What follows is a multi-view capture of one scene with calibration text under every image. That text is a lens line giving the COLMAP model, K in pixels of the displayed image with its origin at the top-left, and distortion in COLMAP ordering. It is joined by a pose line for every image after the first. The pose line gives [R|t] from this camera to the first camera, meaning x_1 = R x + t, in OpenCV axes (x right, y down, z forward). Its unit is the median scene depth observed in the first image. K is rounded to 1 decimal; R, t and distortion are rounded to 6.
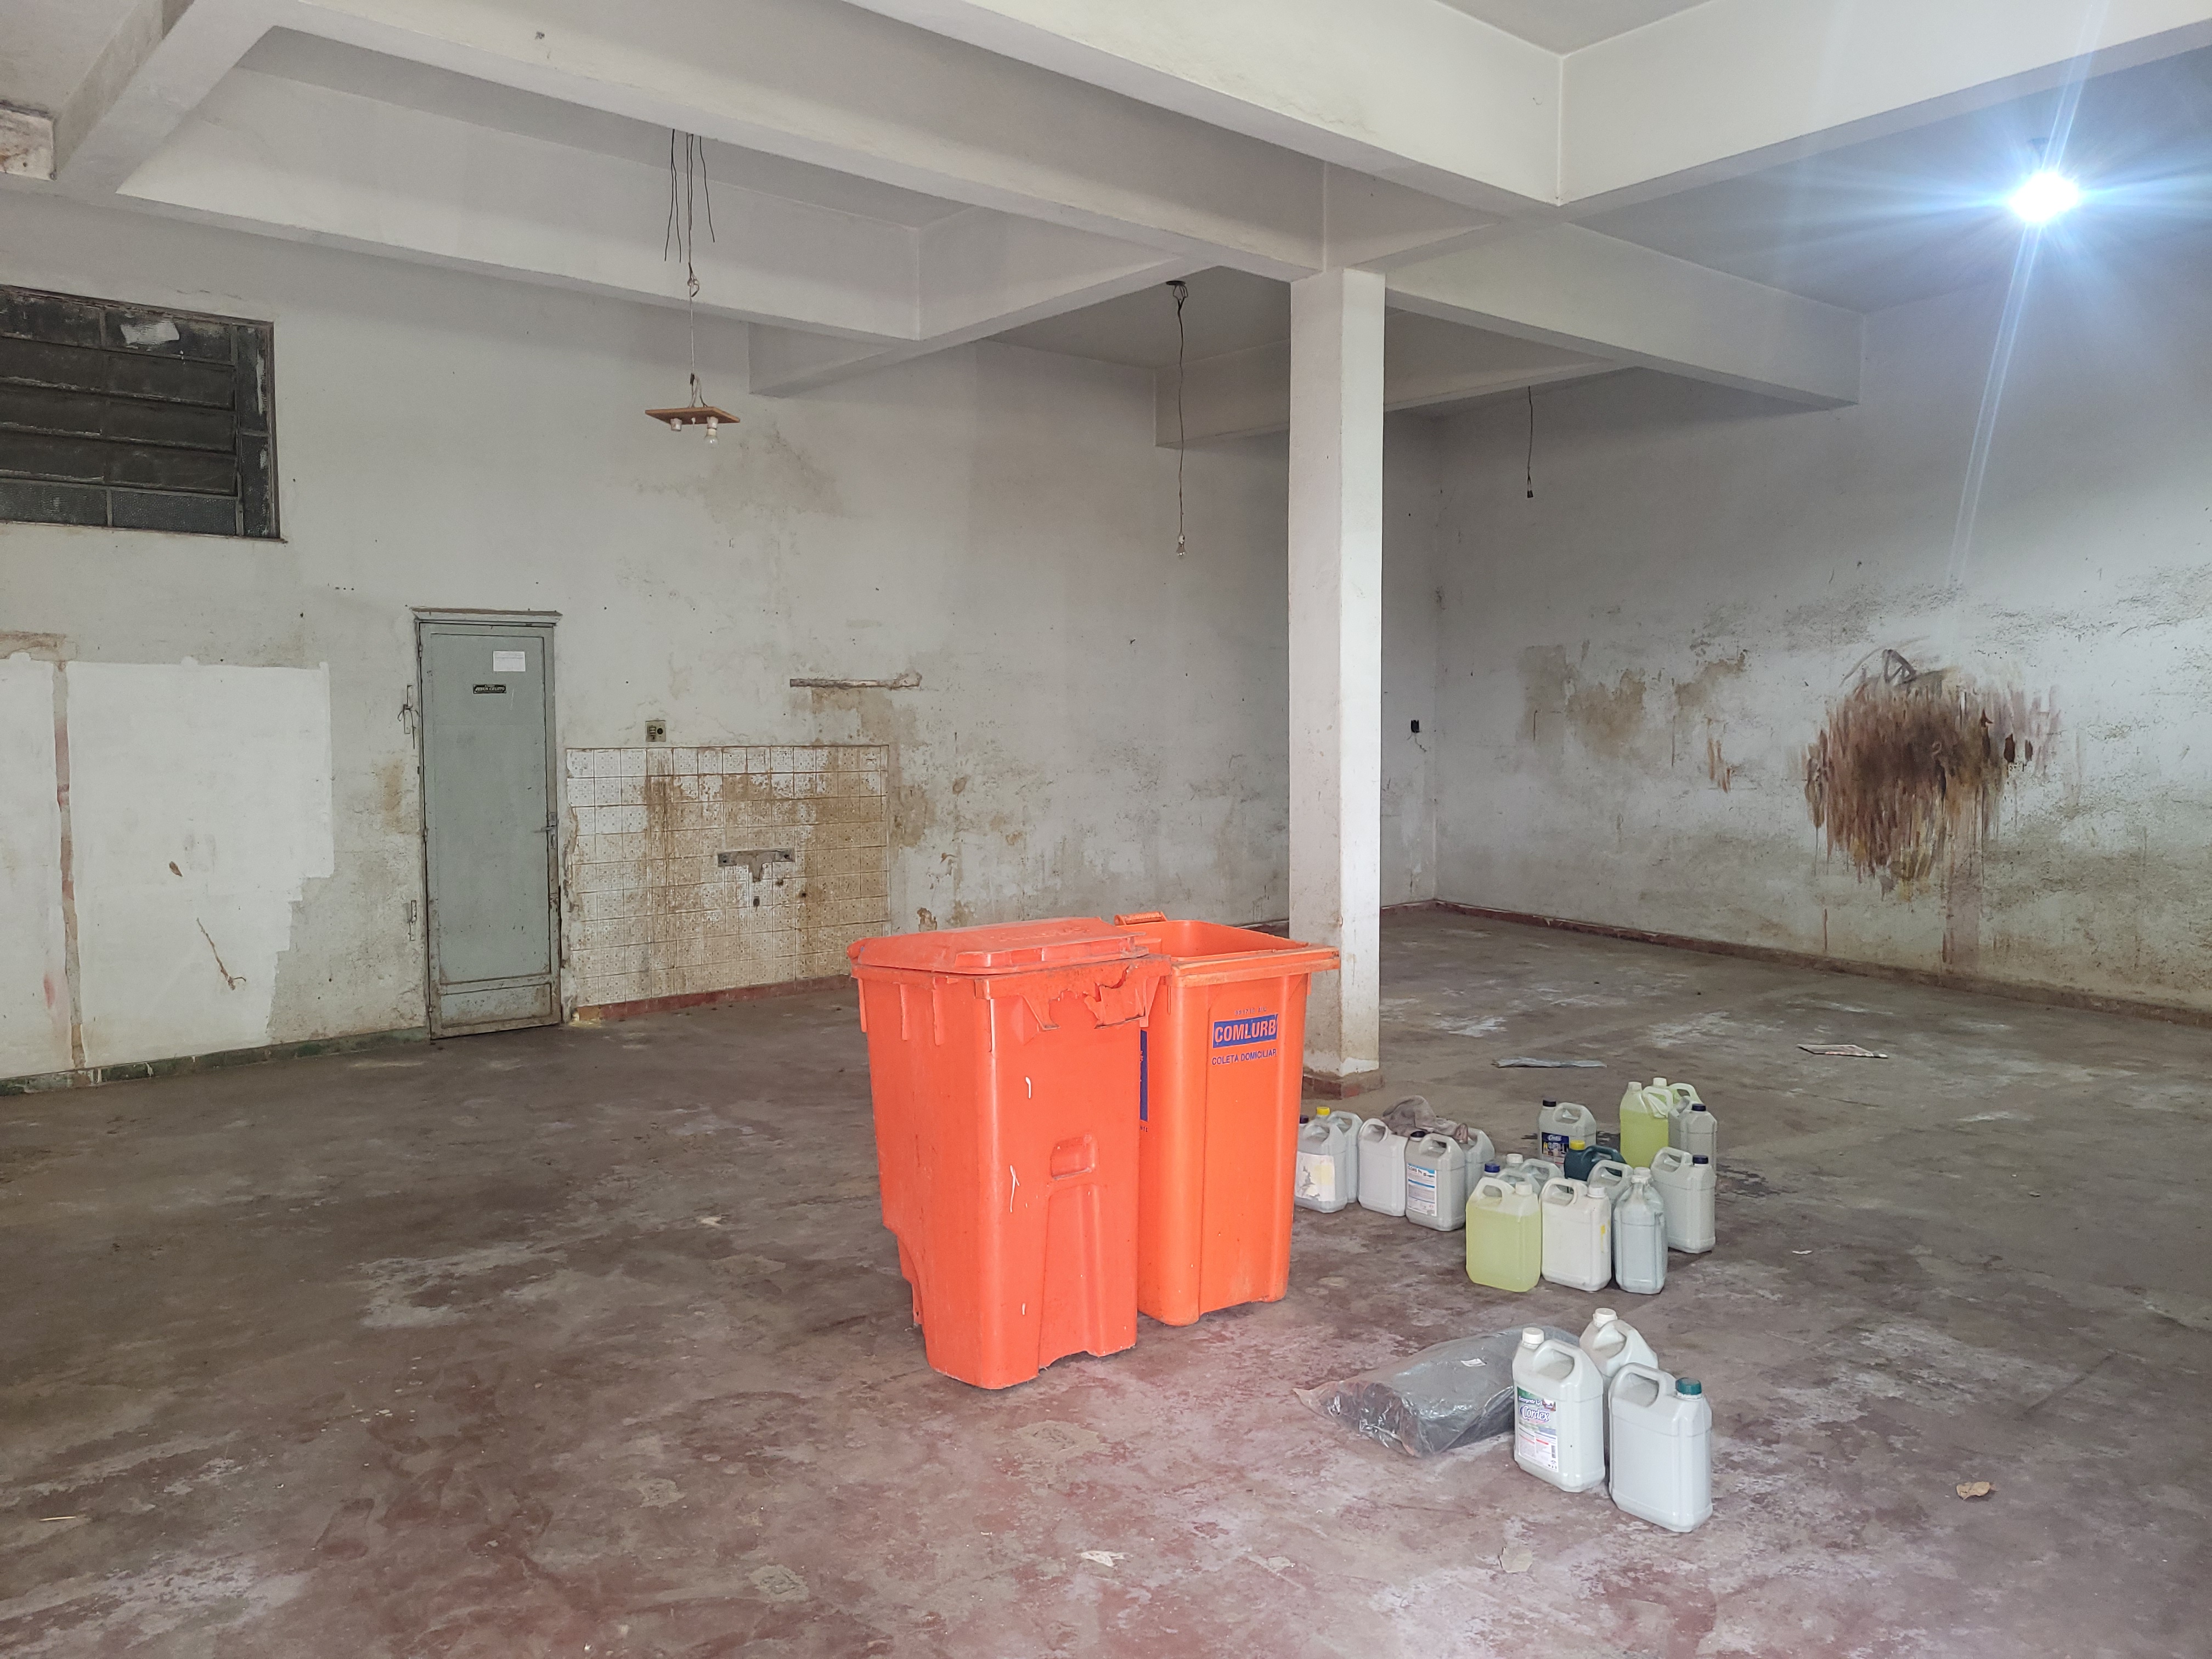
lens RADIAL K [[1665.1, 0, 1115.0], [0, 1665.1, 812.5], [0, 0, 1]] dist [0.056141, -0.047988]
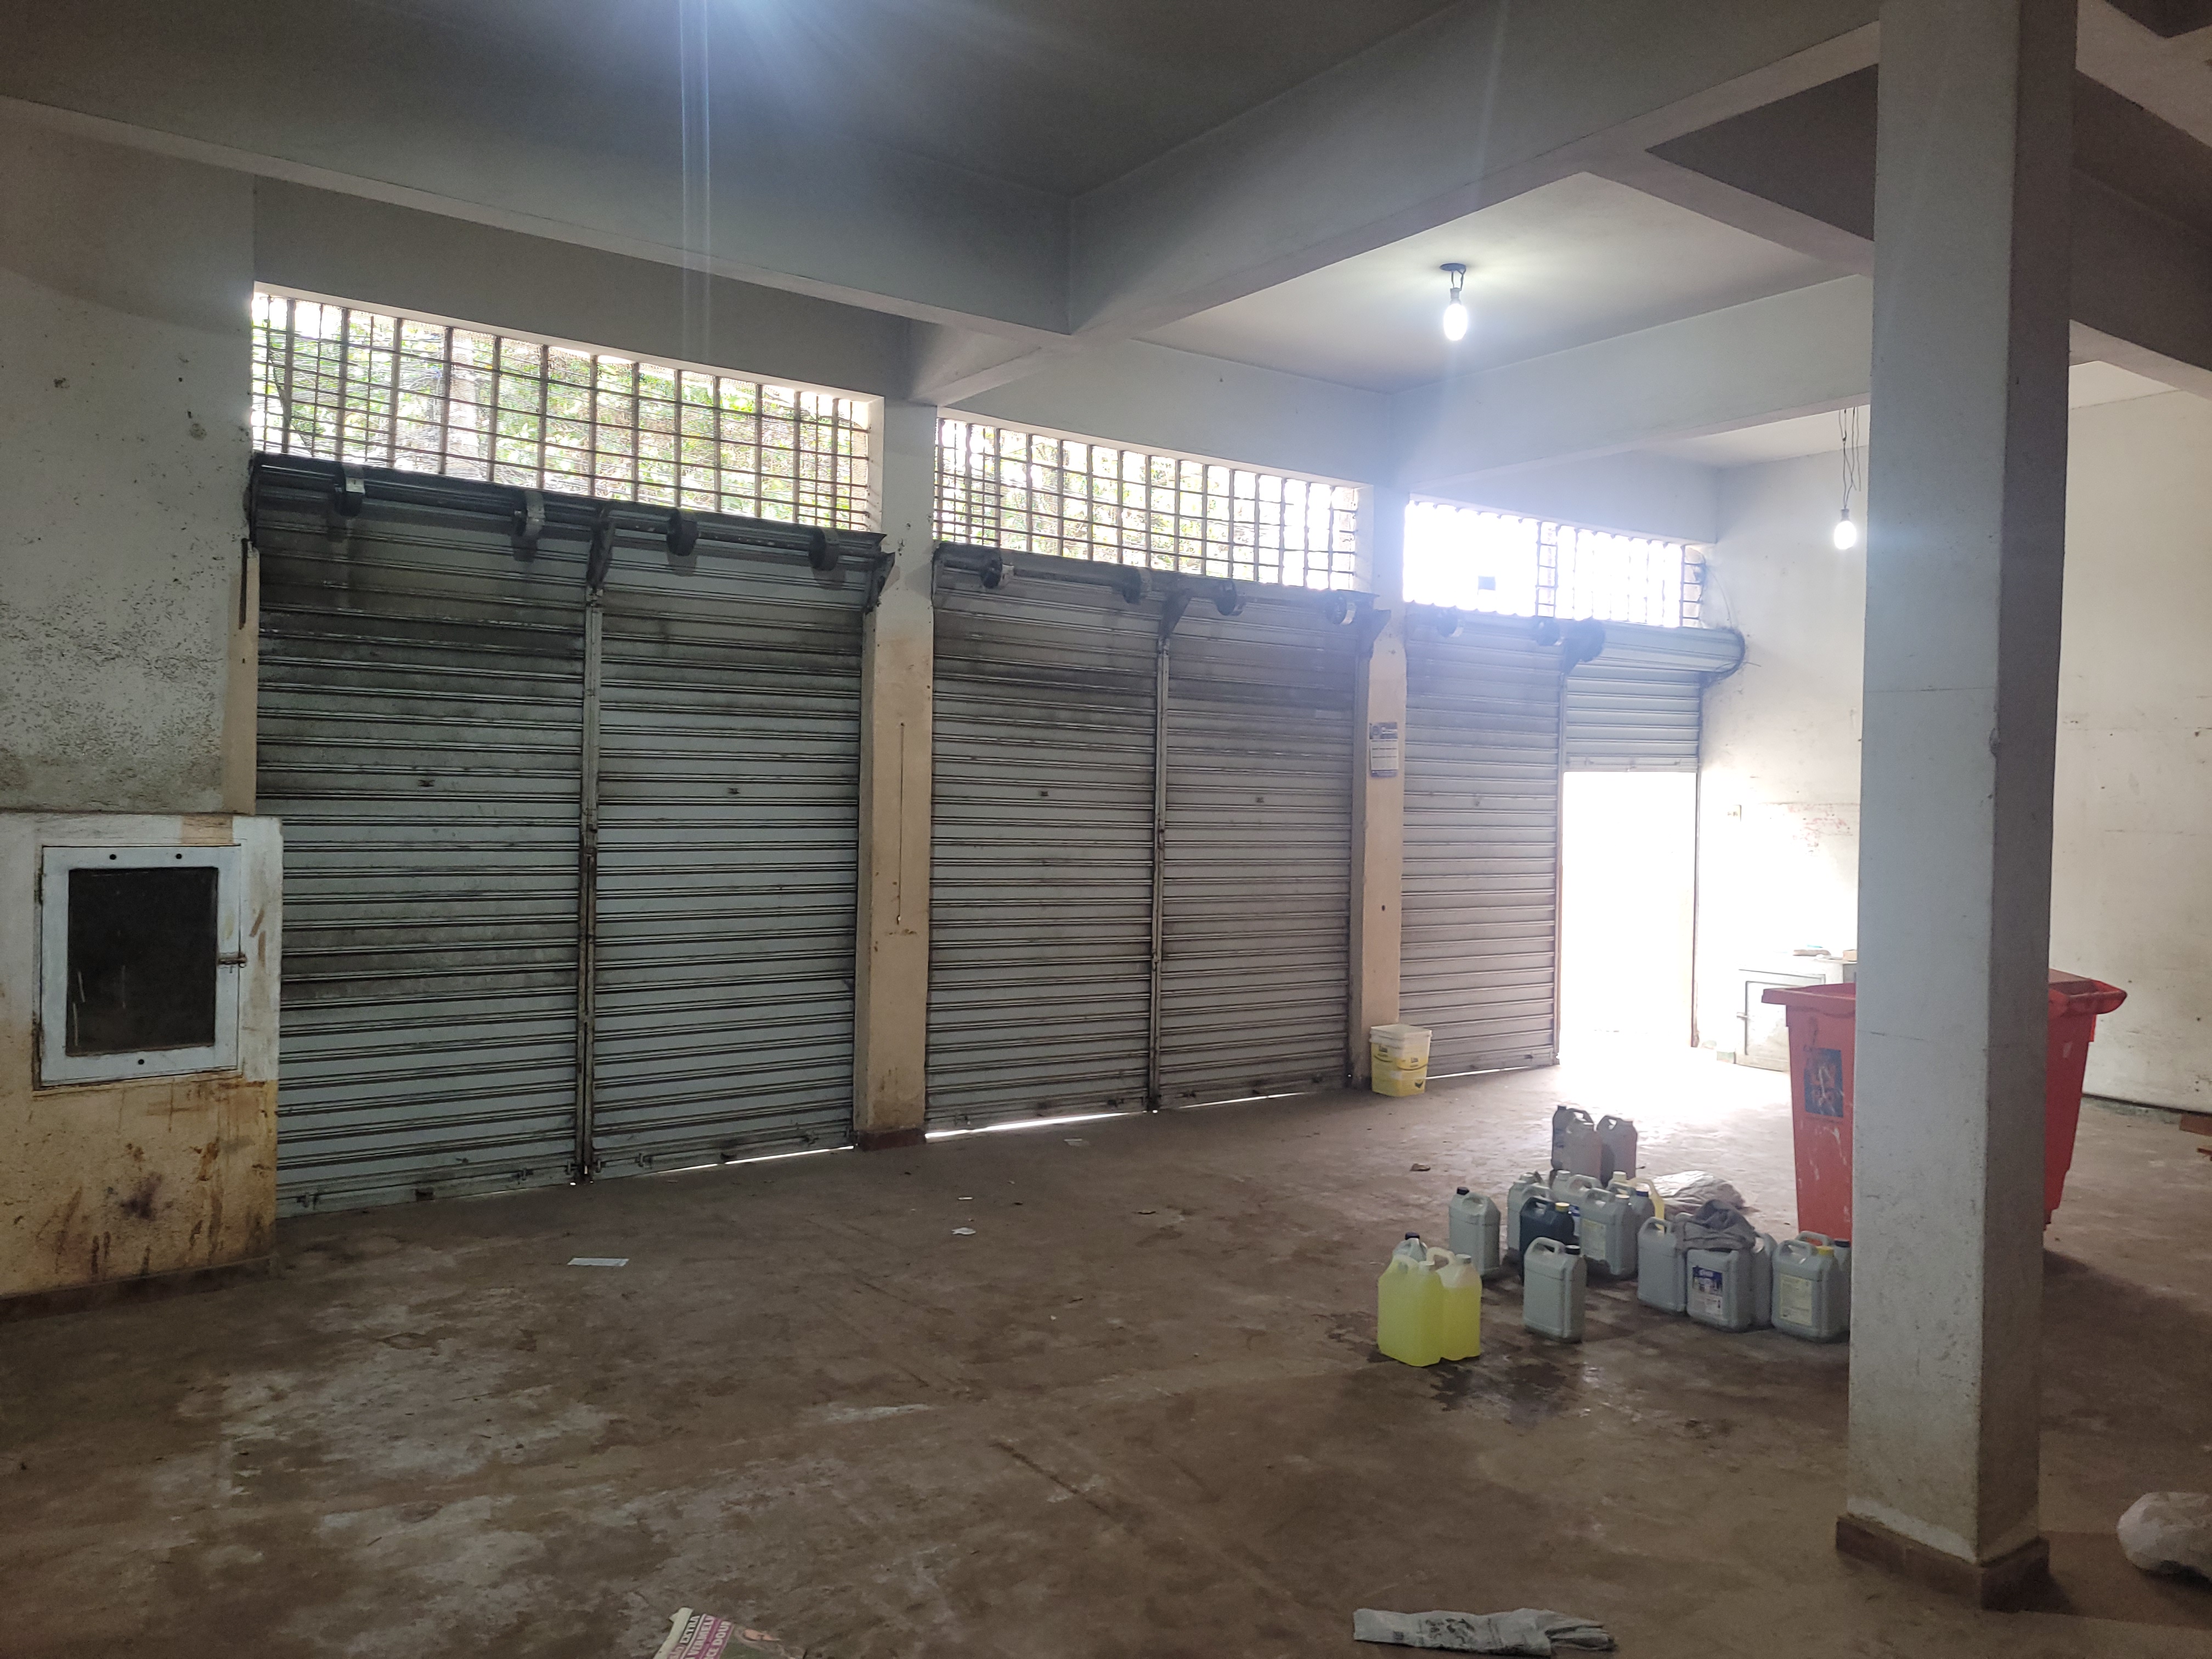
lens RADIAL K [[1665.1, 0, 1115.0], [0, 1665.1, 812.5], [0, 0, 1]] dist [0.056141, -0.047988]
pose [[-0.994517, -0.015212, 0.103463, 0.247155], [-0.008583, 0.997899, 0.064224, -0.070391], [-0.104223, 0.062984, -0.992558, 1.135024]]
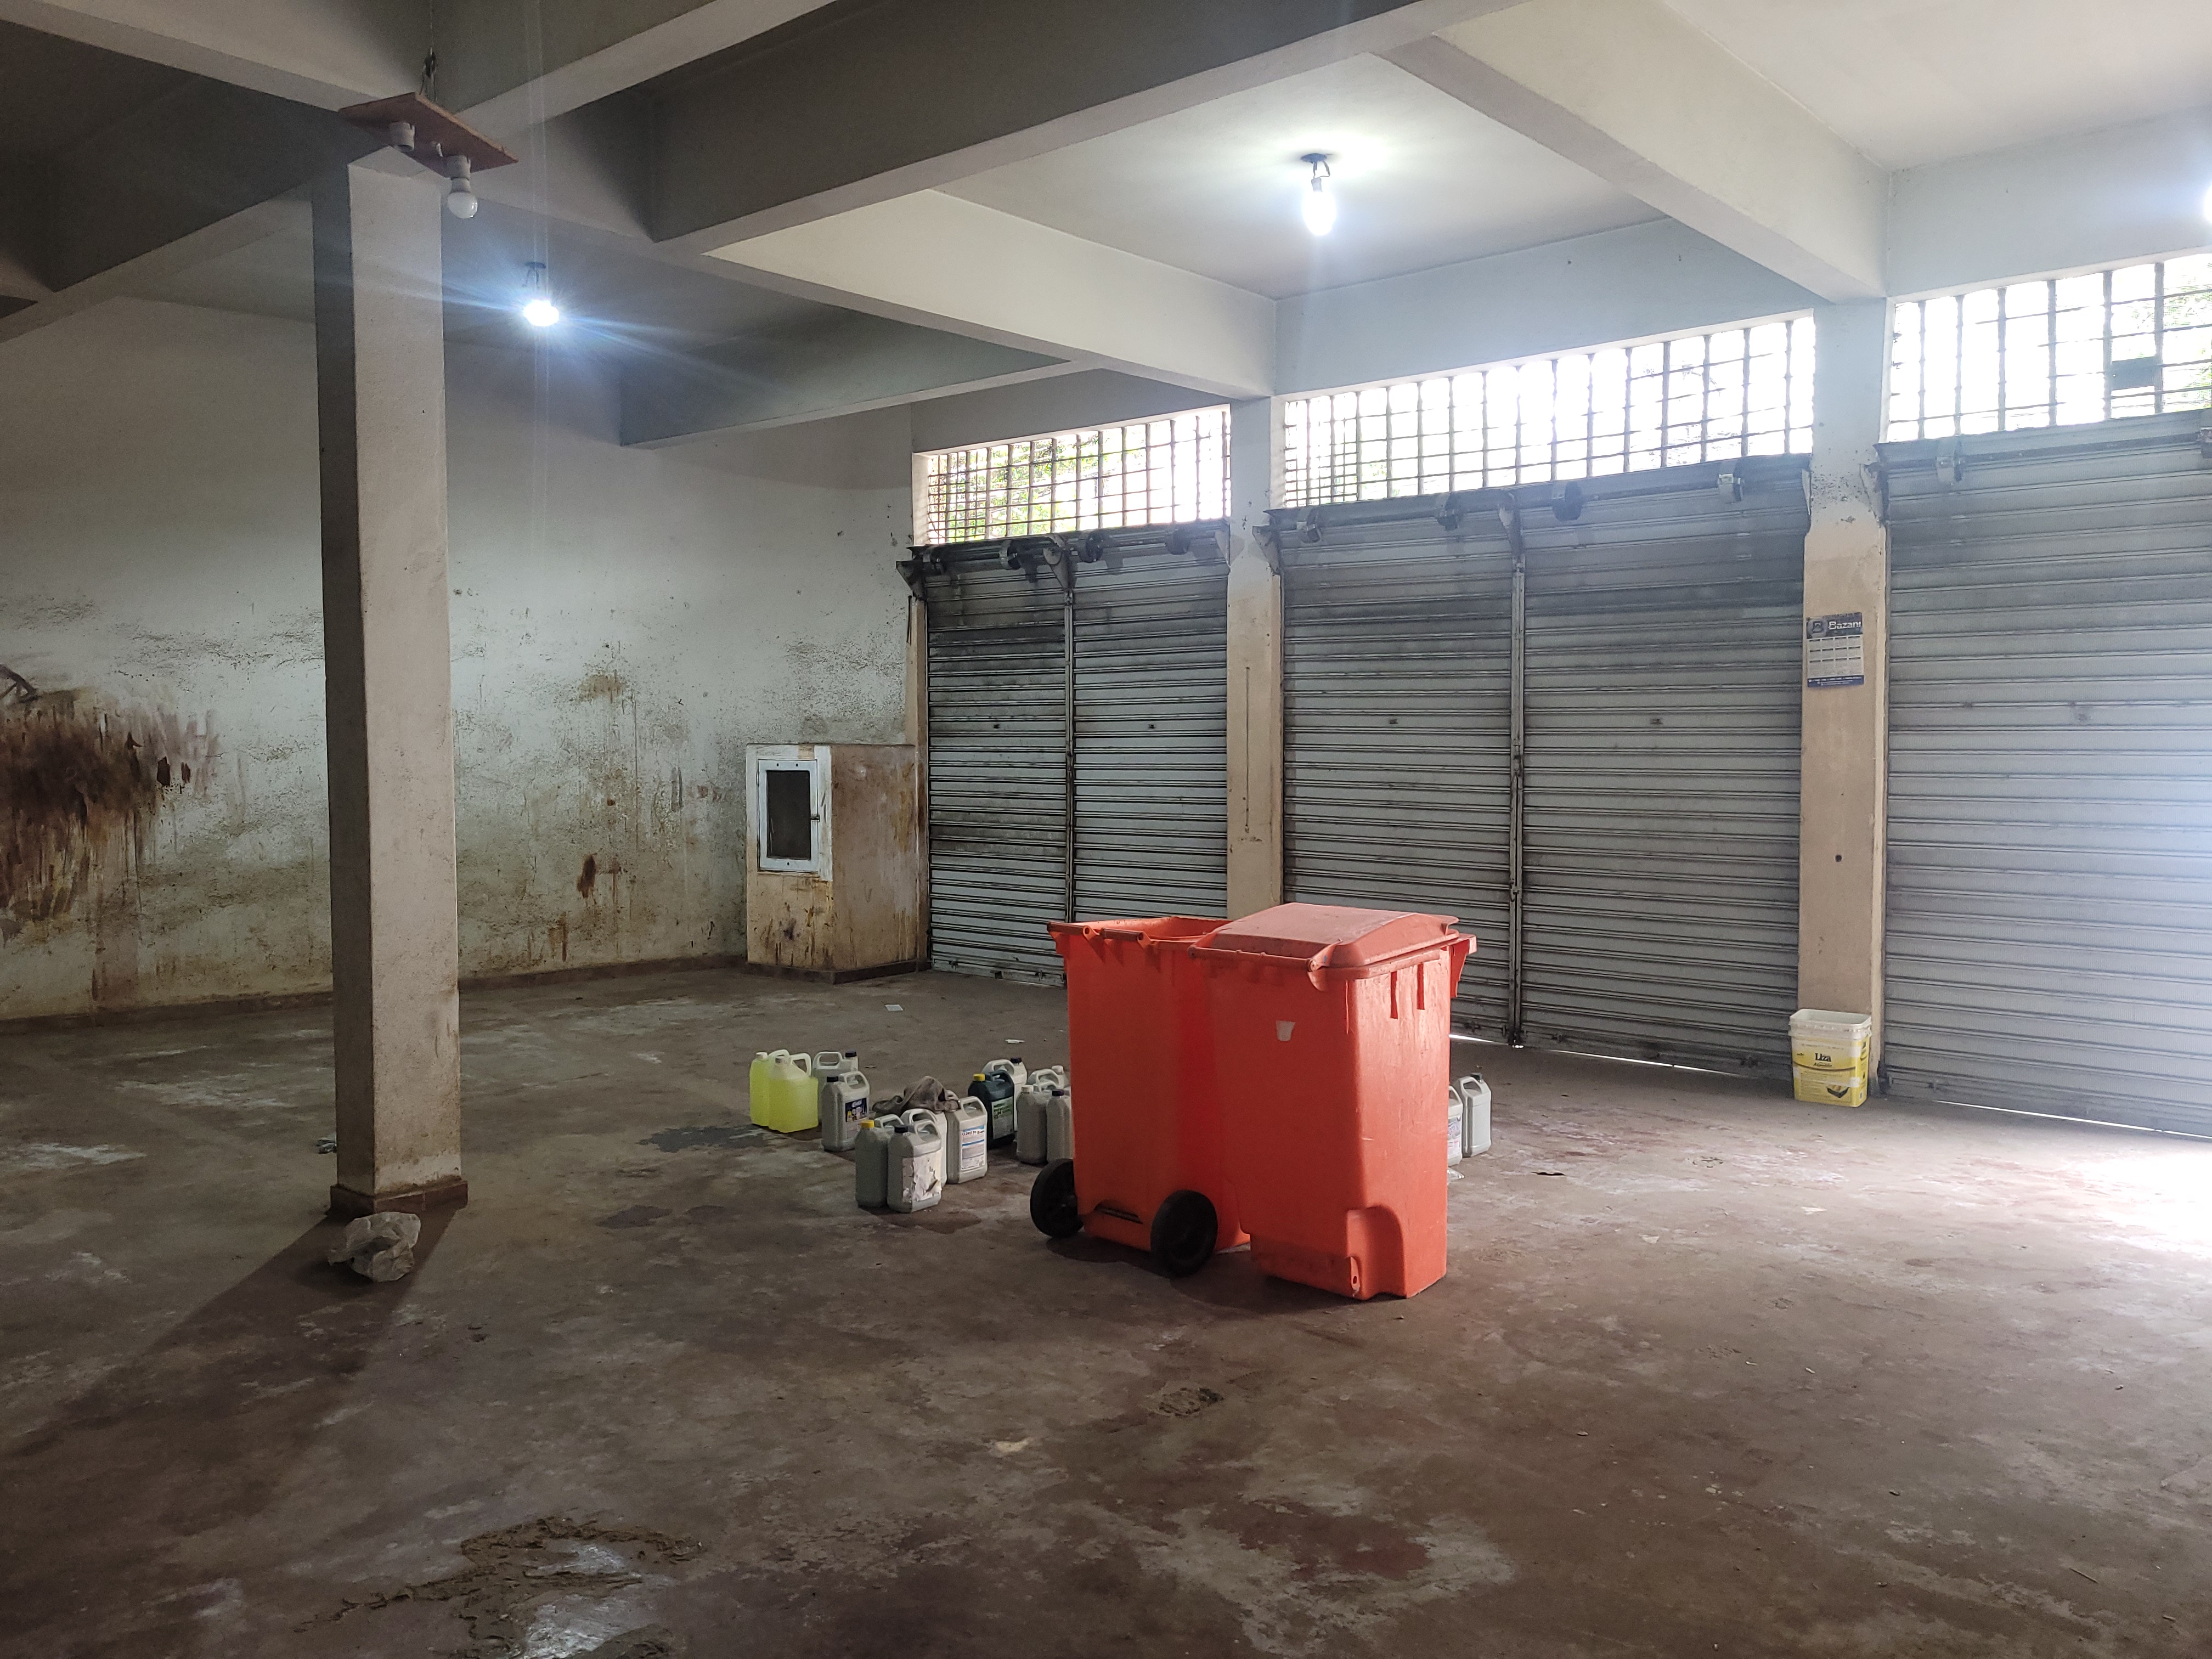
lens RADIAL K [[1645.8, 0, 1086.5], [0, 1645.8, 798.4], [0, 0, 1]] dist [0.058296, -0.051391]
pose [[-0.131718, -0.033302, 0.990728, -0.508984], [0.058996, 0.997401, 0.041370, -0.029922], [-0.989530, 0.063898, -0.129411, 0.572282]]
